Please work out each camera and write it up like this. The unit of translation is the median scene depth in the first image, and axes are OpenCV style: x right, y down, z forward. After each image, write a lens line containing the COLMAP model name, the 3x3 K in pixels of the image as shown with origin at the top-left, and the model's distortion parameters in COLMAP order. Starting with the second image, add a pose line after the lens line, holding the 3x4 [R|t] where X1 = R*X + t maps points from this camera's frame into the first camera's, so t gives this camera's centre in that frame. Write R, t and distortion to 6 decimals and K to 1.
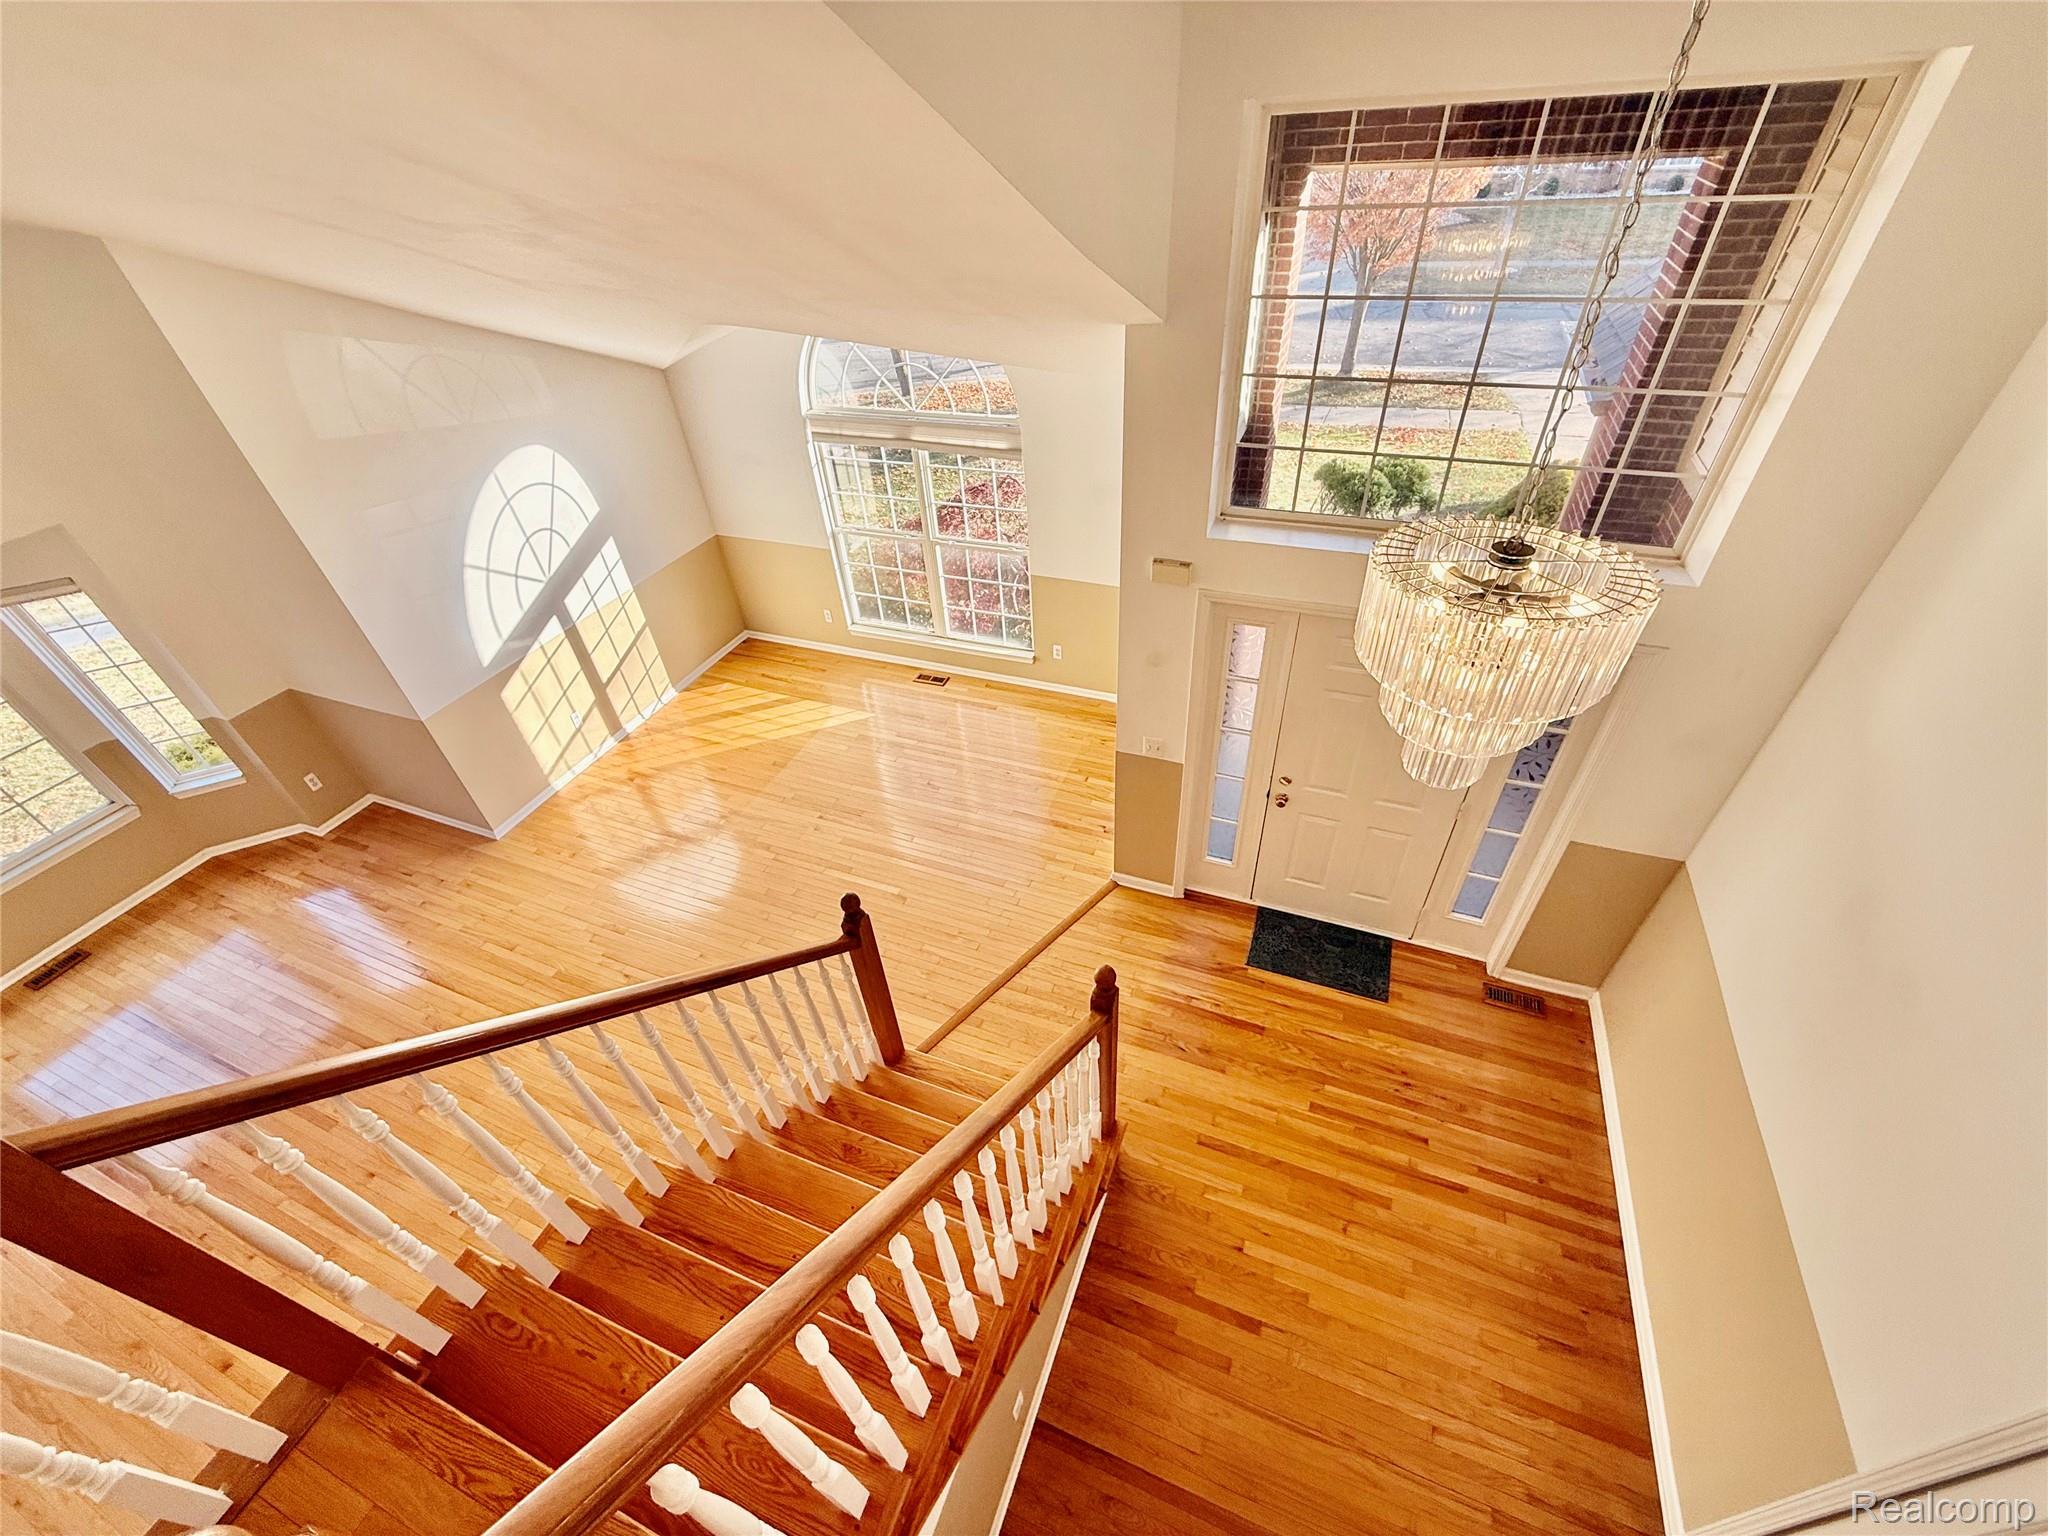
lens RADIAL K [[815.3, 0, 1019.9], [0, 815.3, 767.0], [0, 0, 1]] dist [-0.000525, -0.000023]
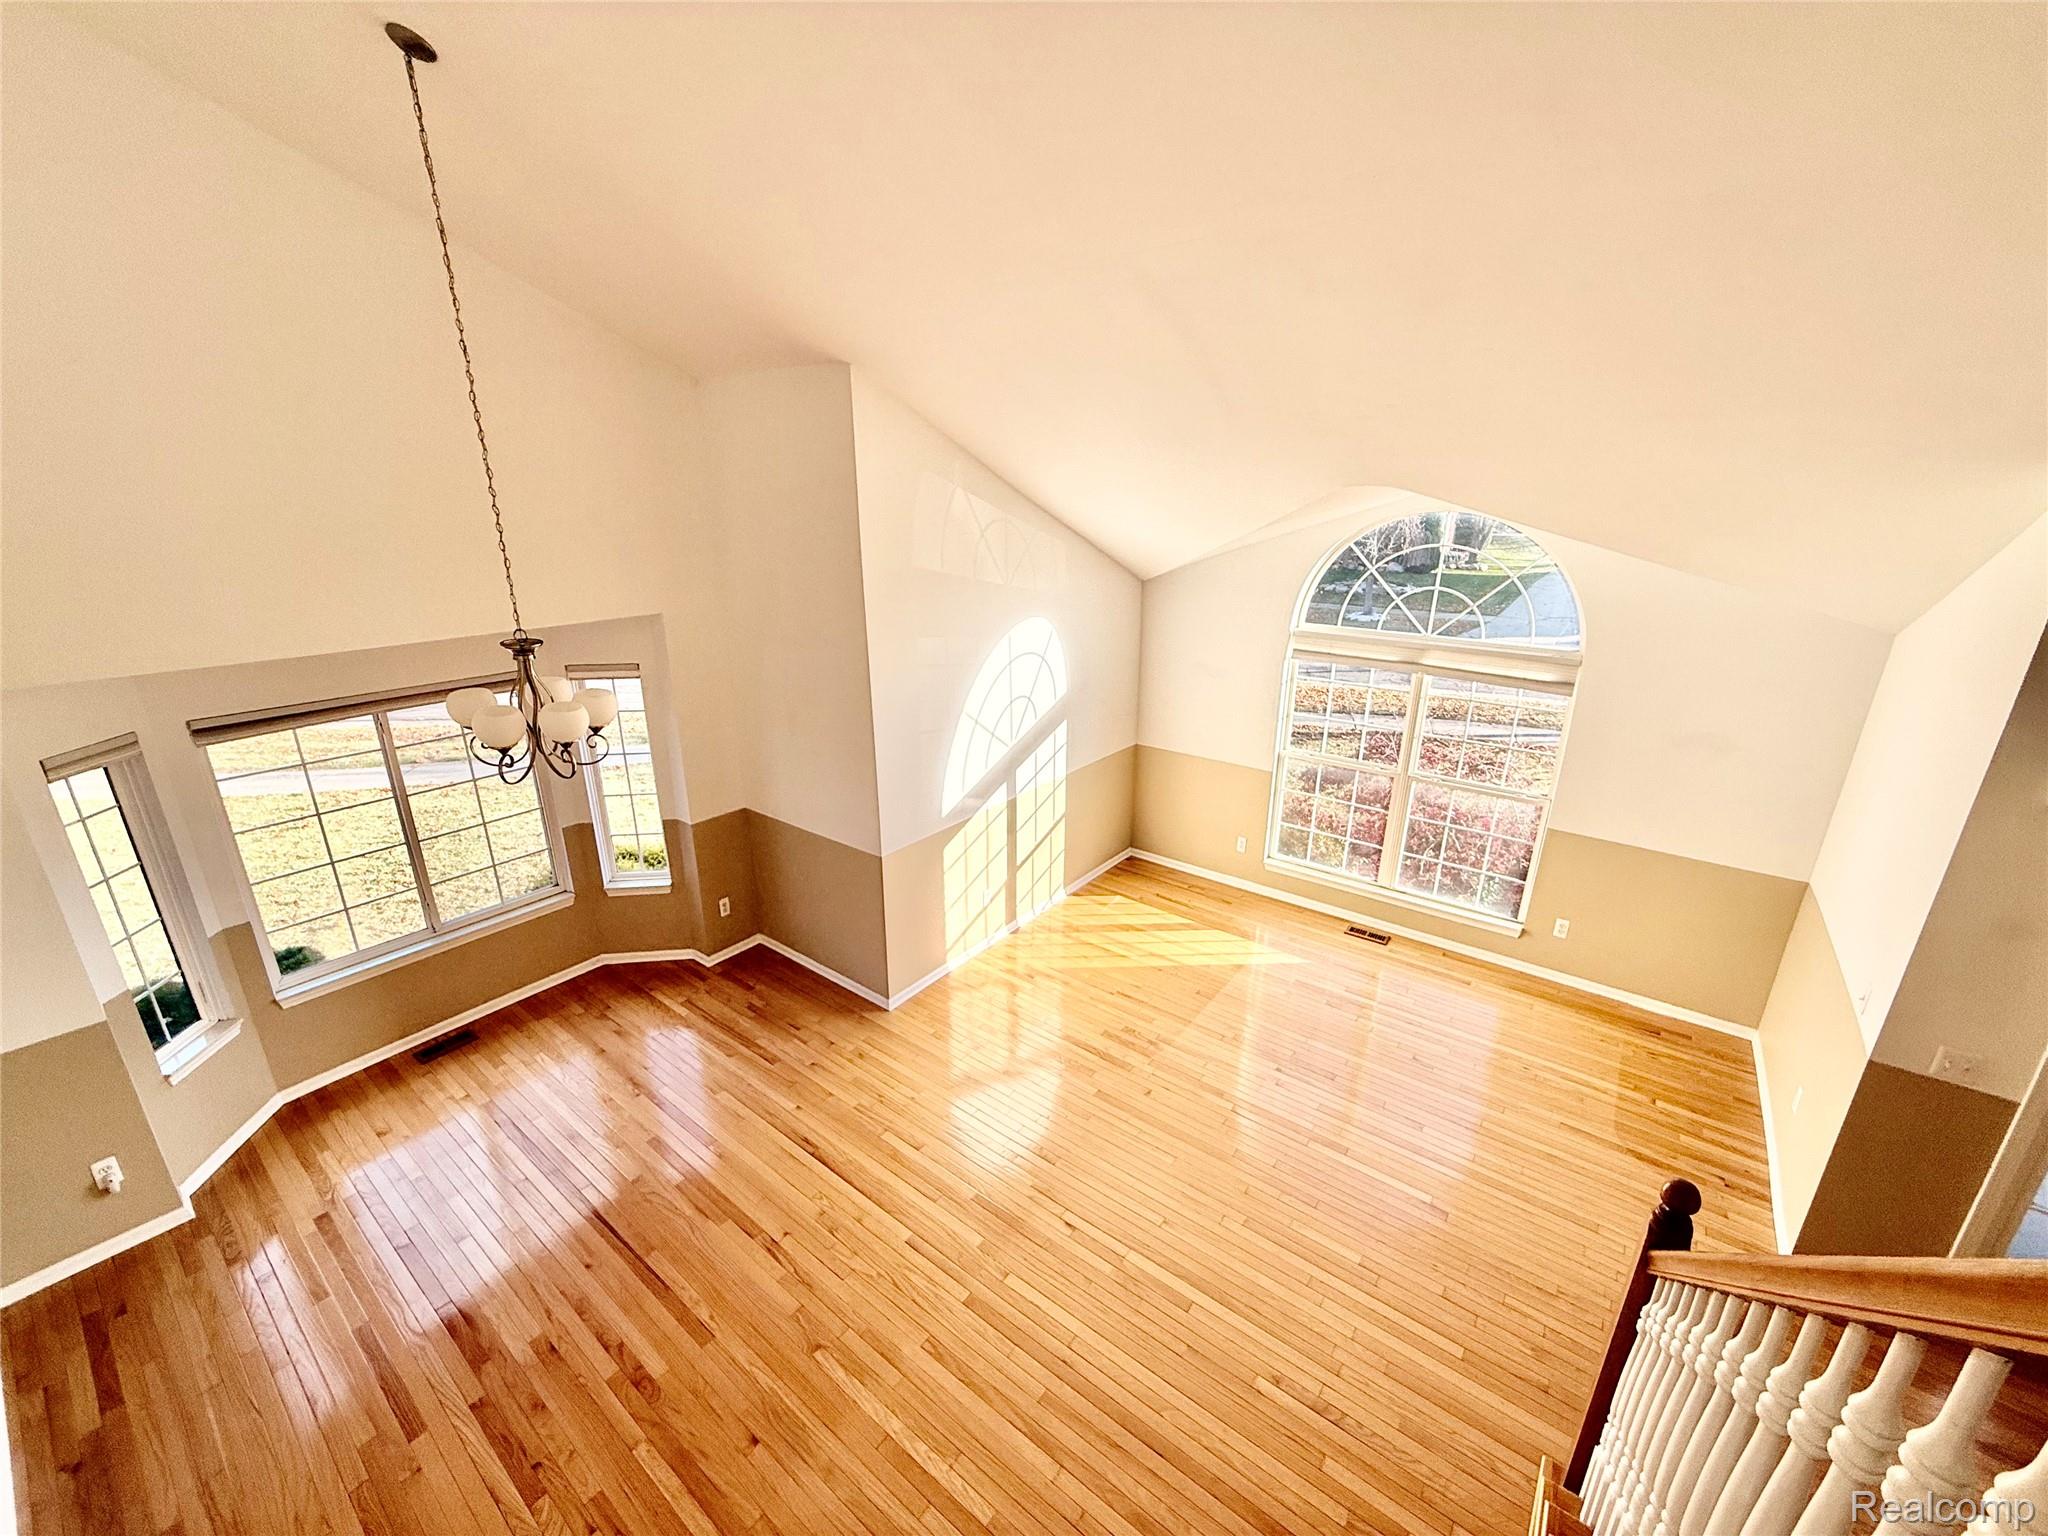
lens RADIAL K [[815.3, 0, 1019.9], [0, 815.3, 767.0], [0, 0, 1]] dist [-0.000525, -0.000023]
pose [[0.960904, 0.145340, -0.235668, -0.334986], [-0.218471, 0.920887, -0.322859, 0.098763], [0.170099, 0.361723, 0.916637, 0.129684]]
